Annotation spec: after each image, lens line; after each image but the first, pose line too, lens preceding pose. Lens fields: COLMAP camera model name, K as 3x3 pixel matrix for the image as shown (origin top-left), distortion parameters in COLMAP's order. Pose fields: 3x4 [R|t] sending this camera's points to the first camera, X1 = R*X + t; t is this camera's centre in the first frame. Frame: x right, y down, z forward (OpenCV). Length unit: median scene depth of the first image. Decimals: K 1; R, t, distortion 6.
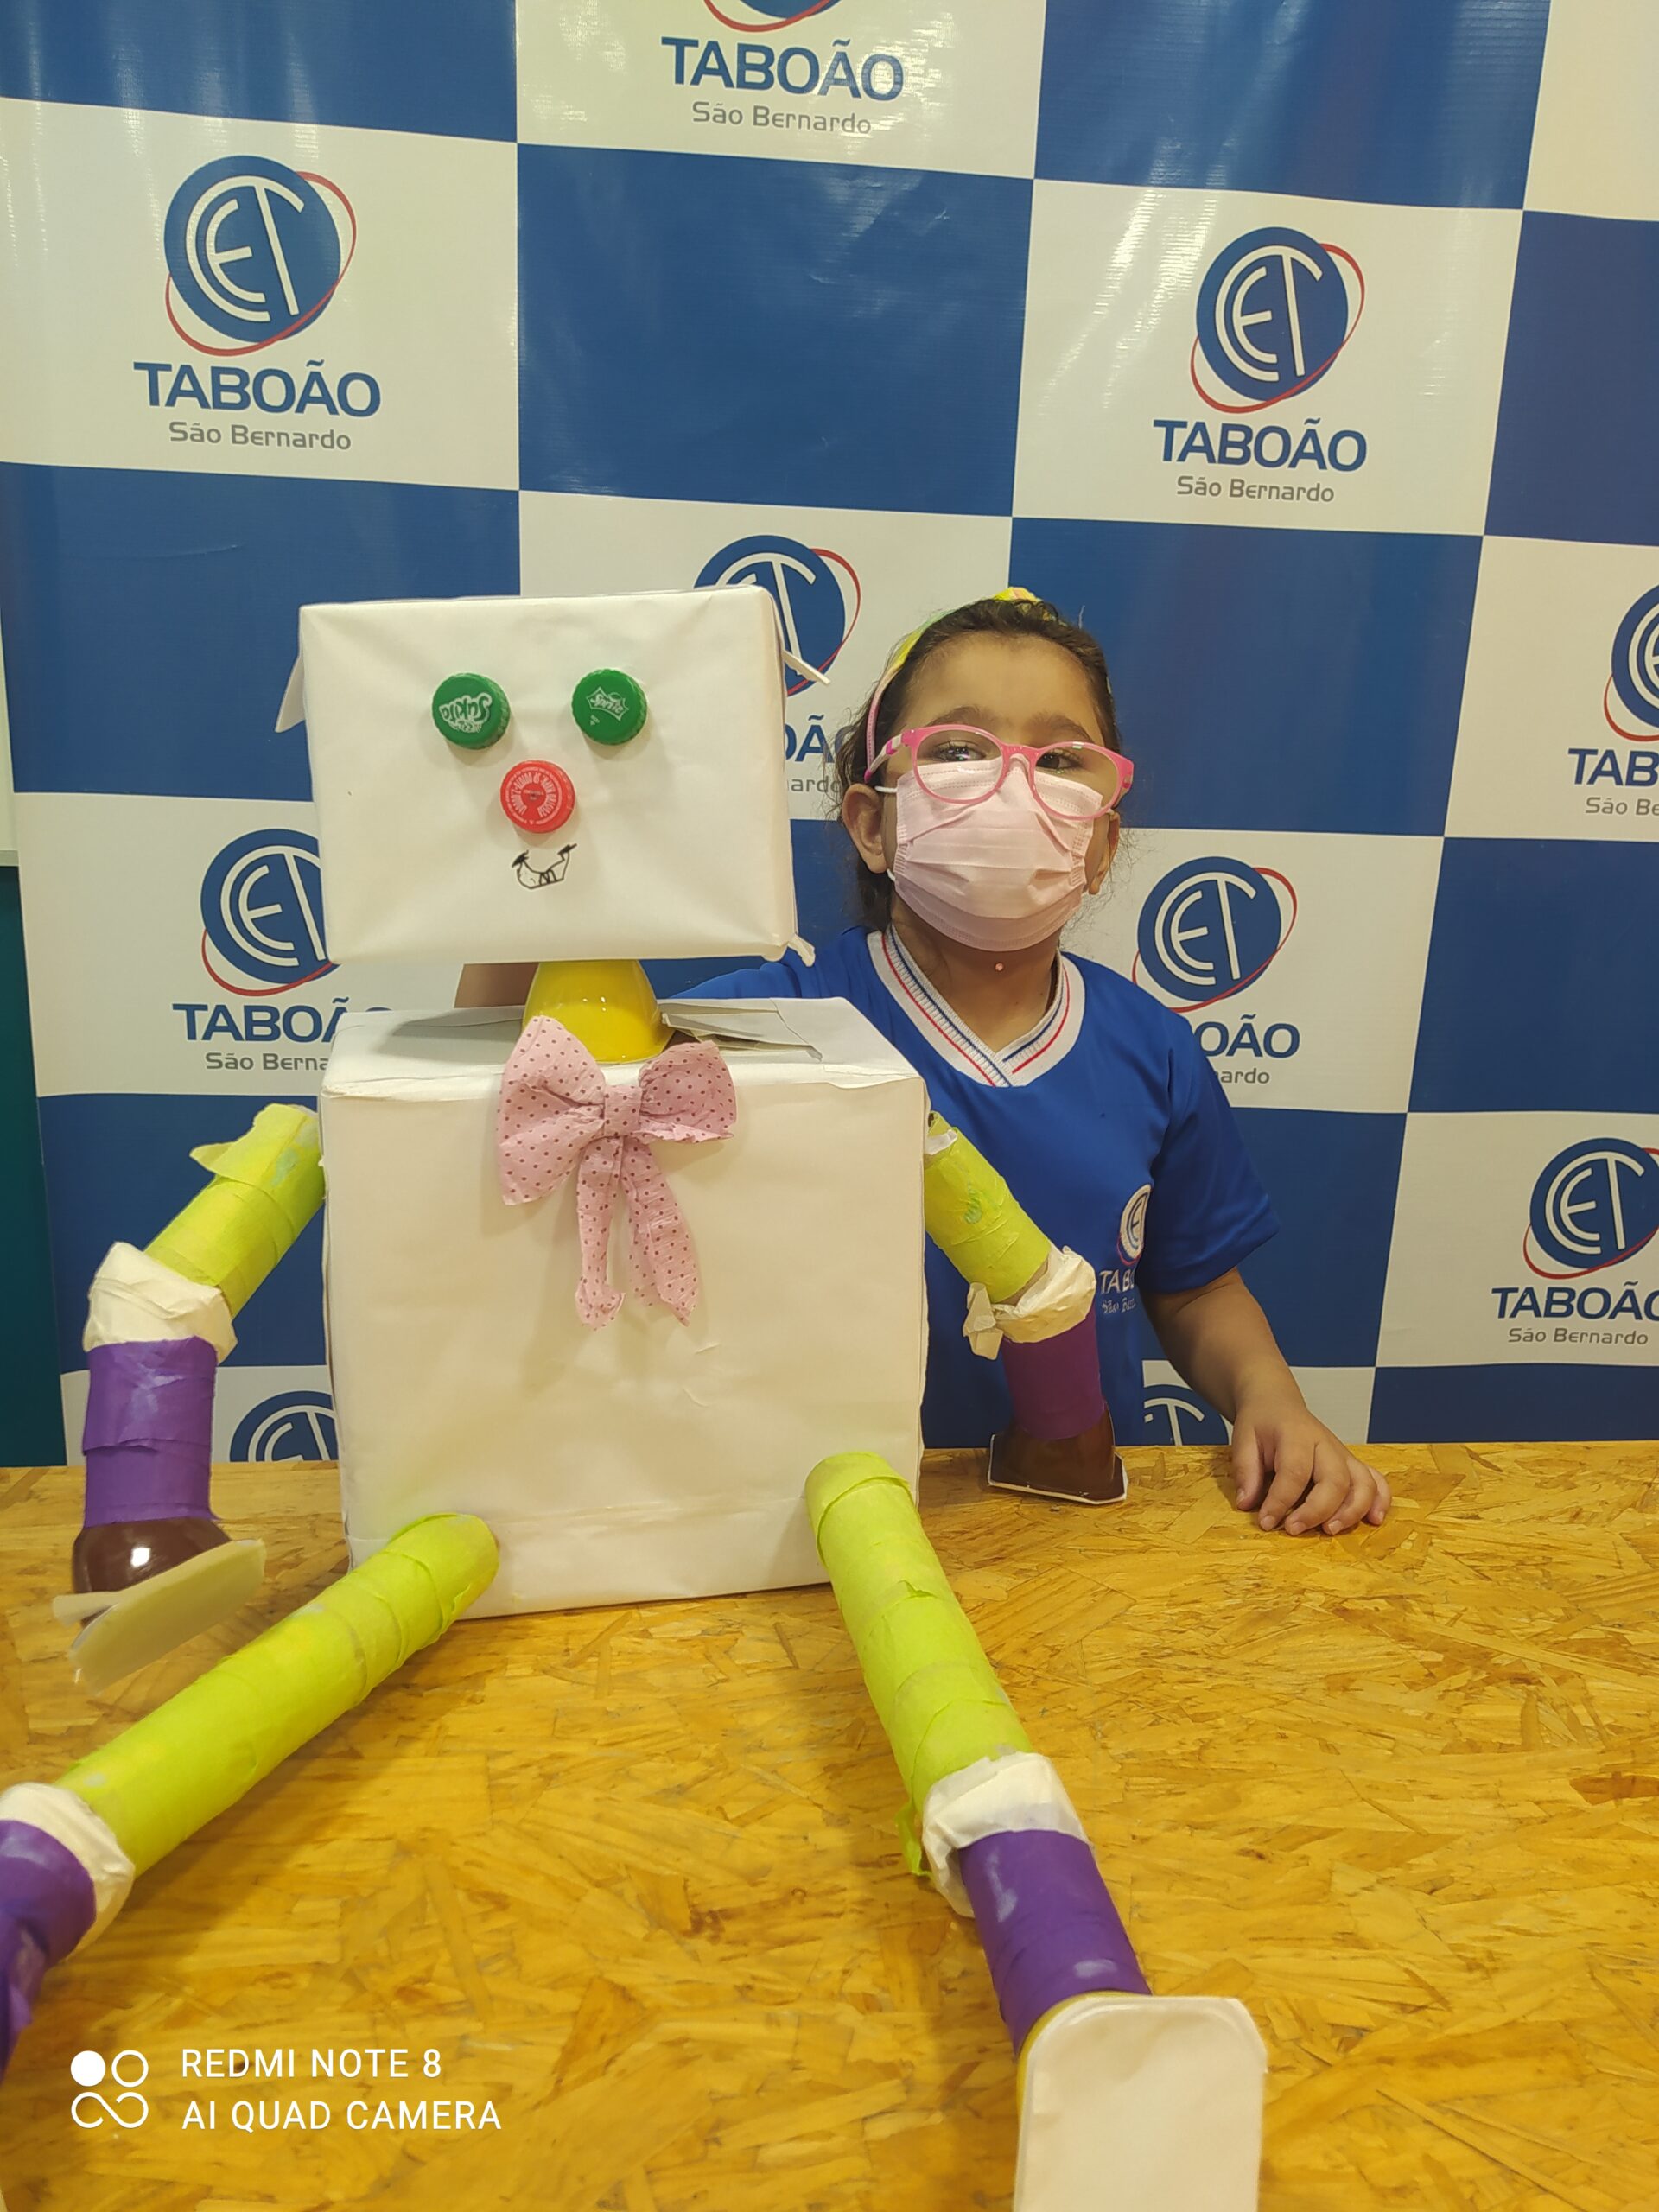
lens RADIAL K [[1656.5, 0, 829.5], [0, 1656.5, 1106.0], [0, 0, 1]] dist [0.106246, -0.195299]
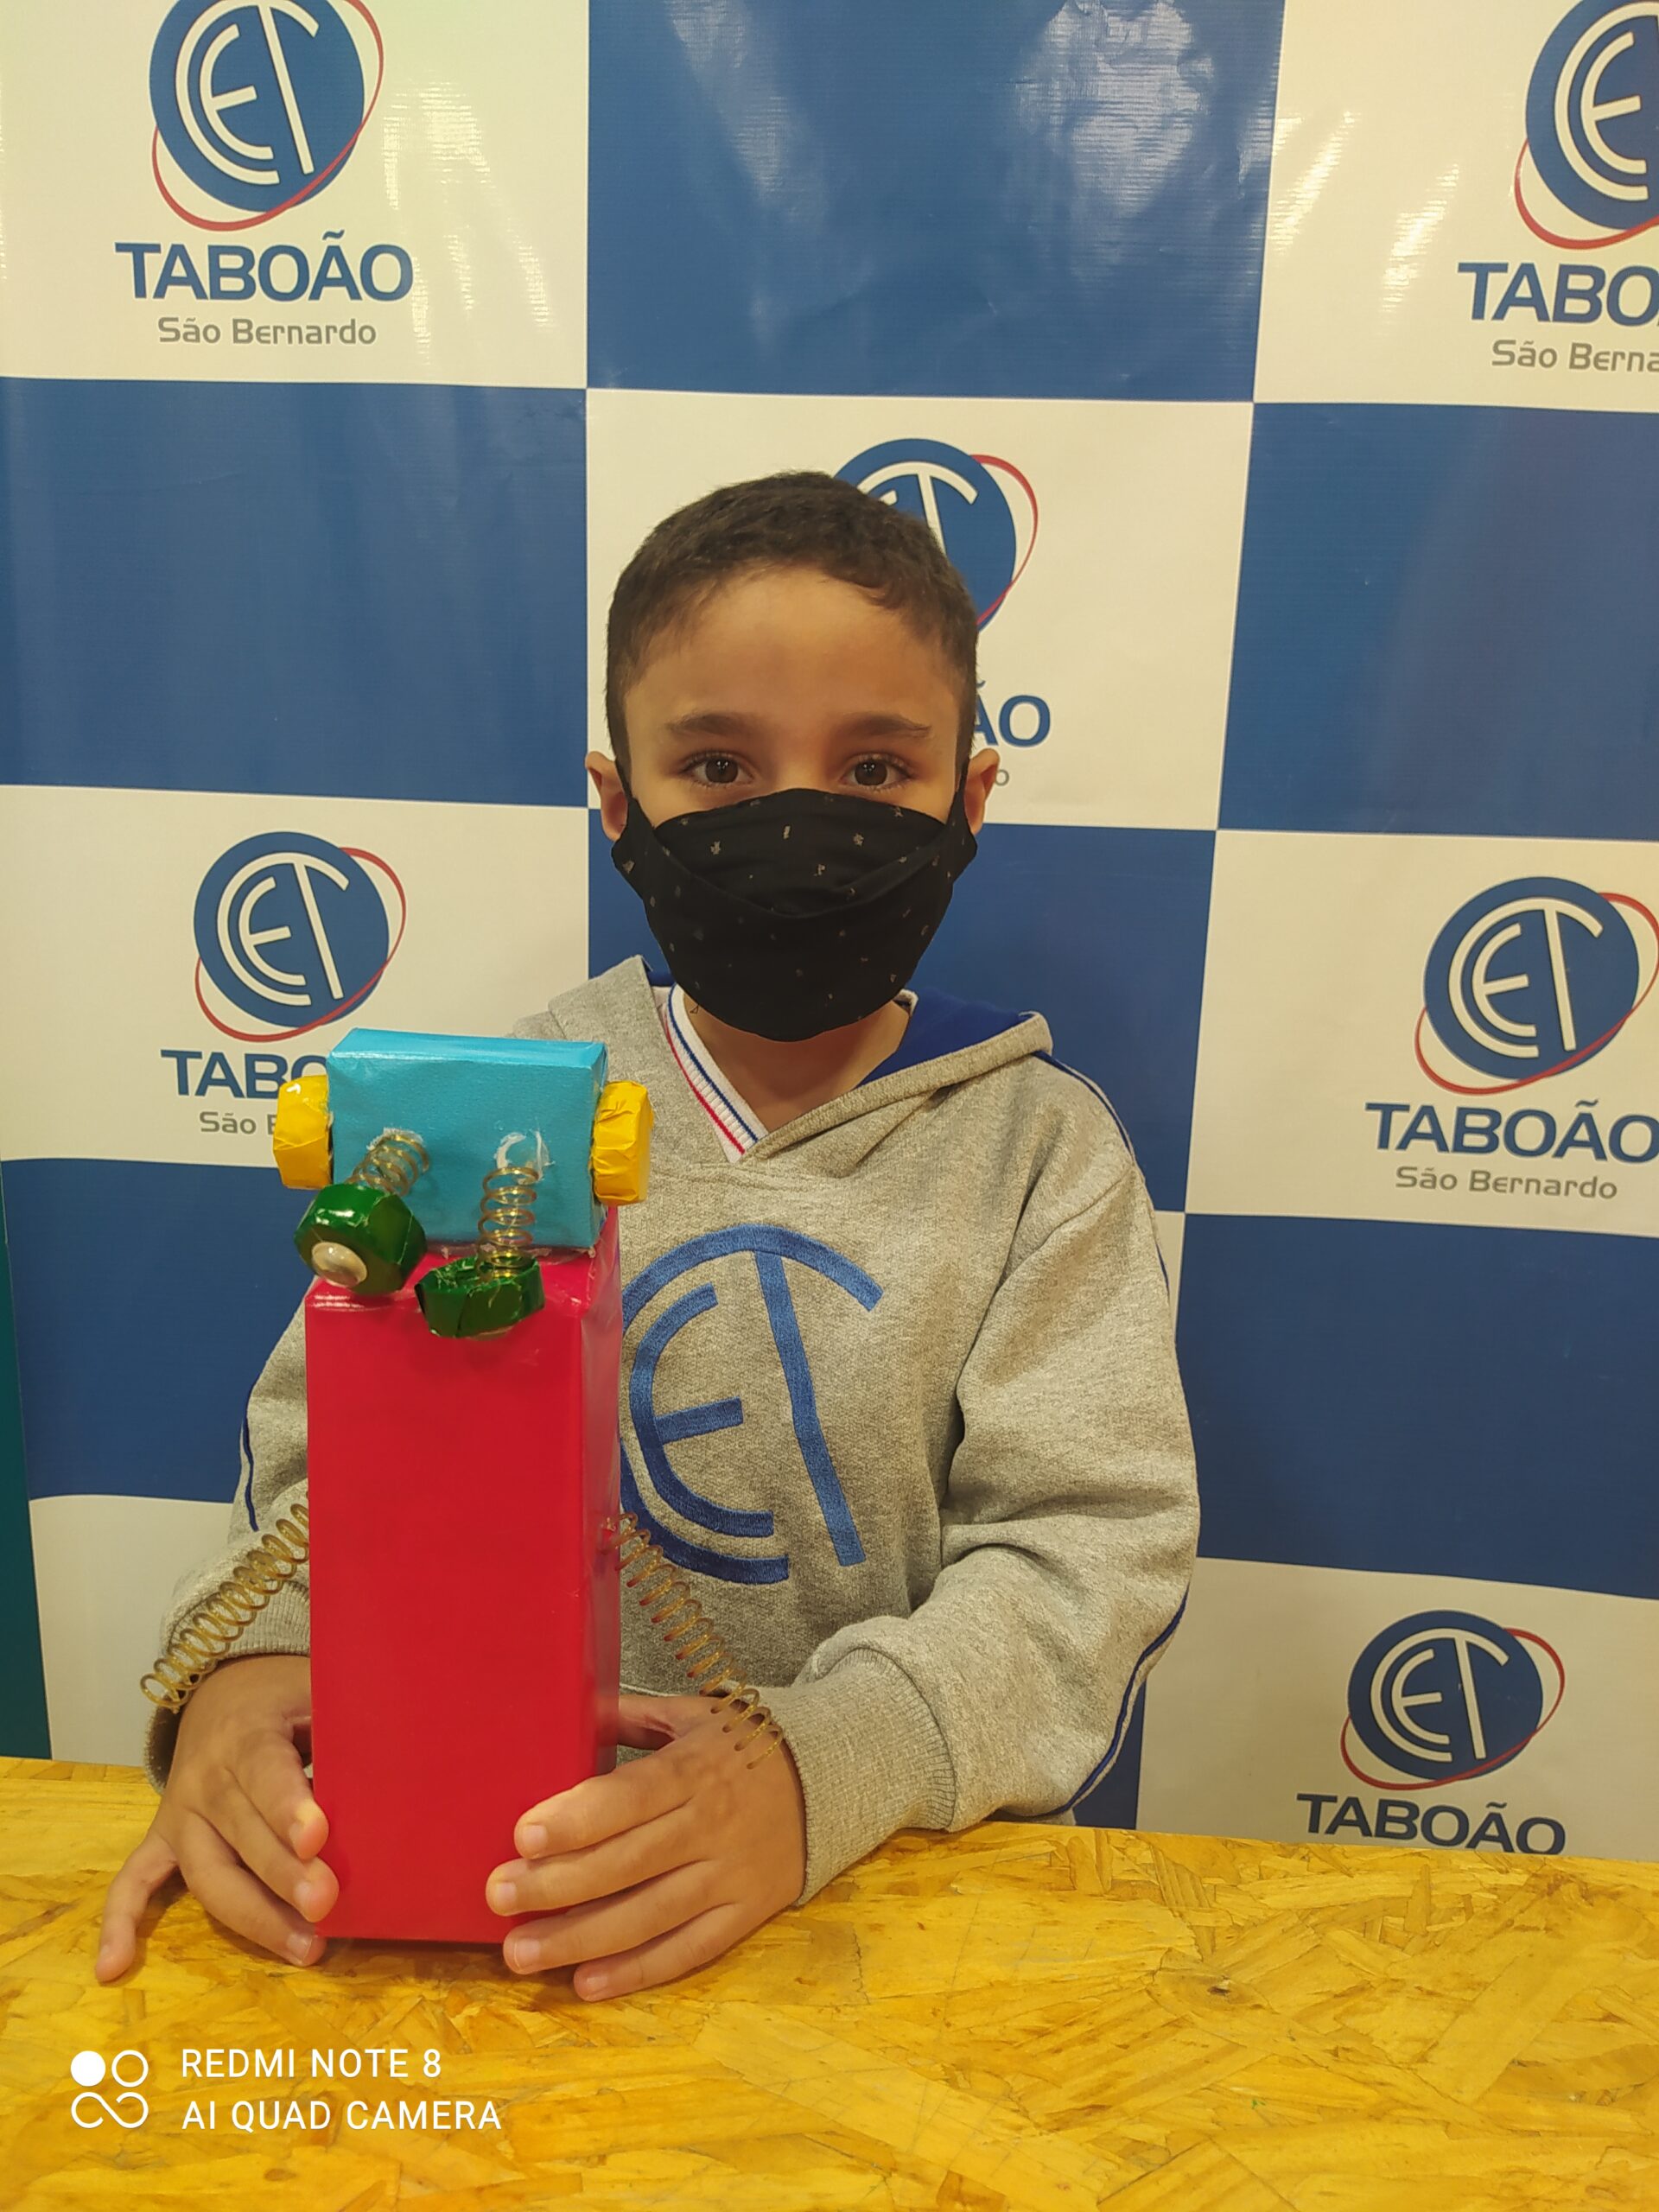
lens RADIAL K [[1652.0, 0, 839.8], [0, 1652.0, 1113.0], [0, 0, 1]] dist [0.026804, -0.058007]
pose [[0.985981, 0.030265, -0.164089, 0.064406], [-0.035519, 0.998943, -0.029175, -0.020819], [0.163032, 0.034594, 0.986014, 0.296852]]
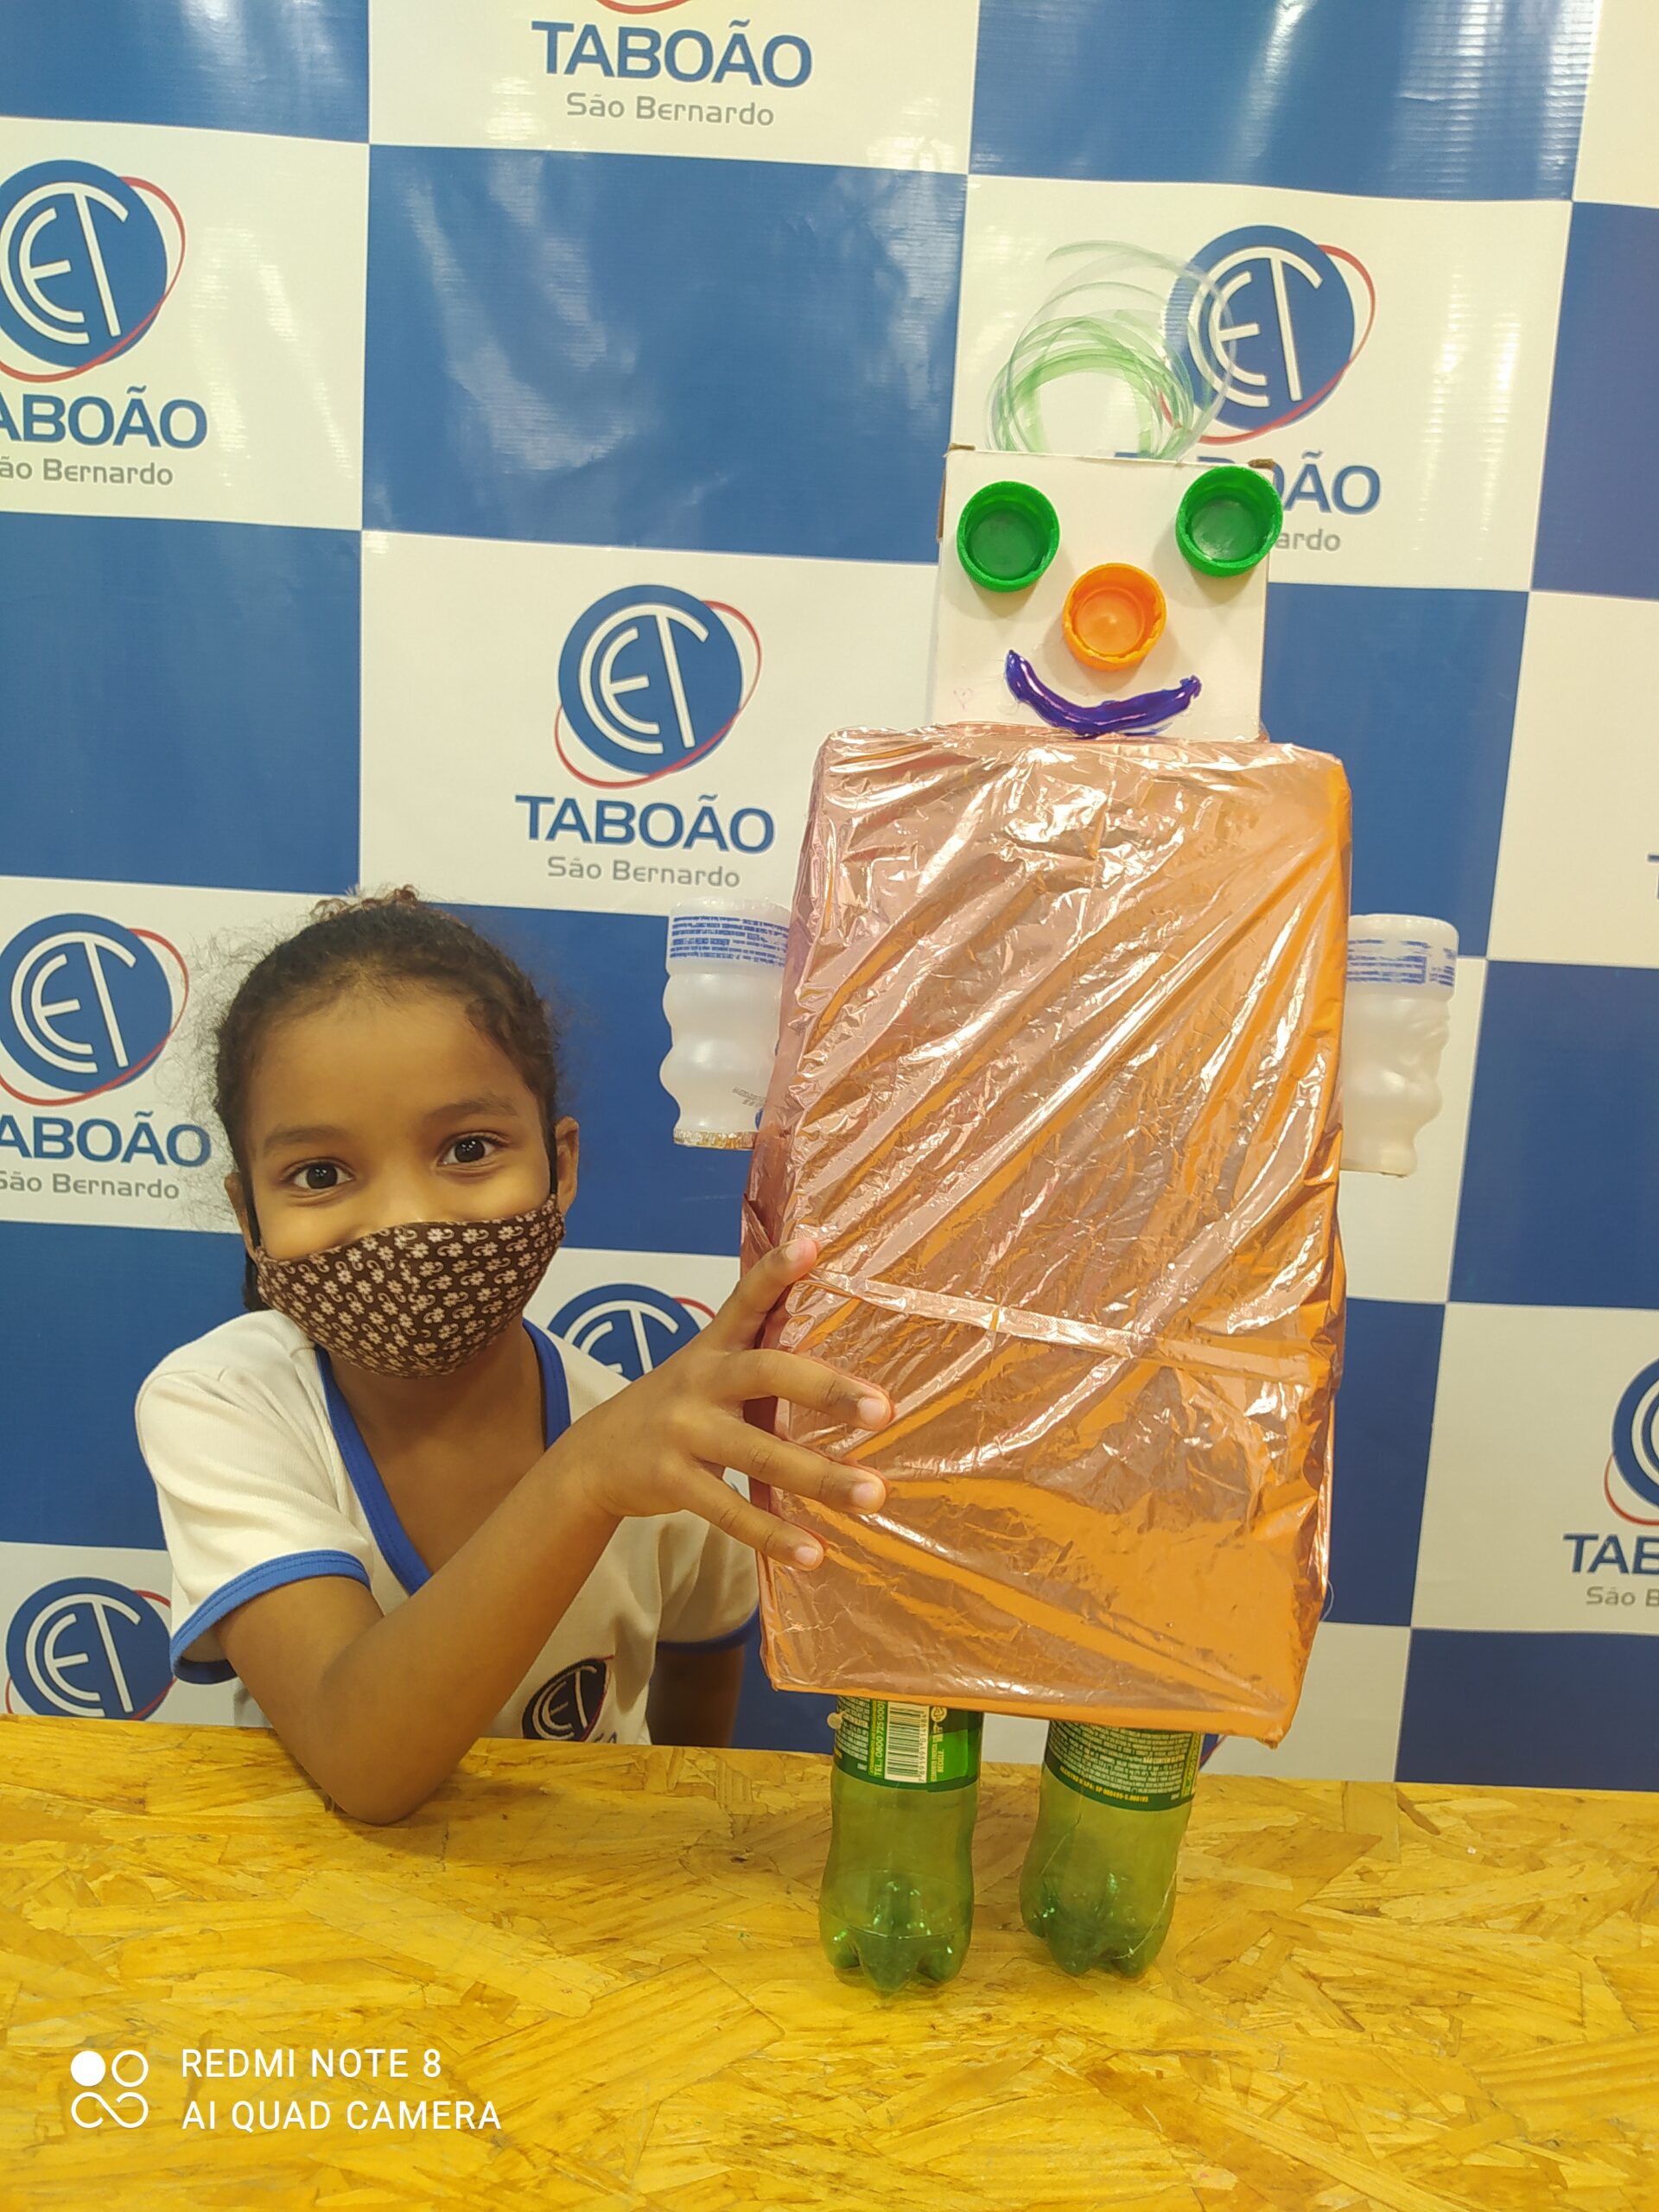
lens RADIAL K [[1675.3, 0, 846.1], [0, 1675.3, 1108.2], [0, 0, 1]] dist [0.029980, -0.075053]
pose [[0.994085, 0.032152, -0.103733, 0.167595], [-0.042295, 0.994374, -0.097111, 0.001738], [0.100027, 0.100924, 0.989853, 0.207213]]
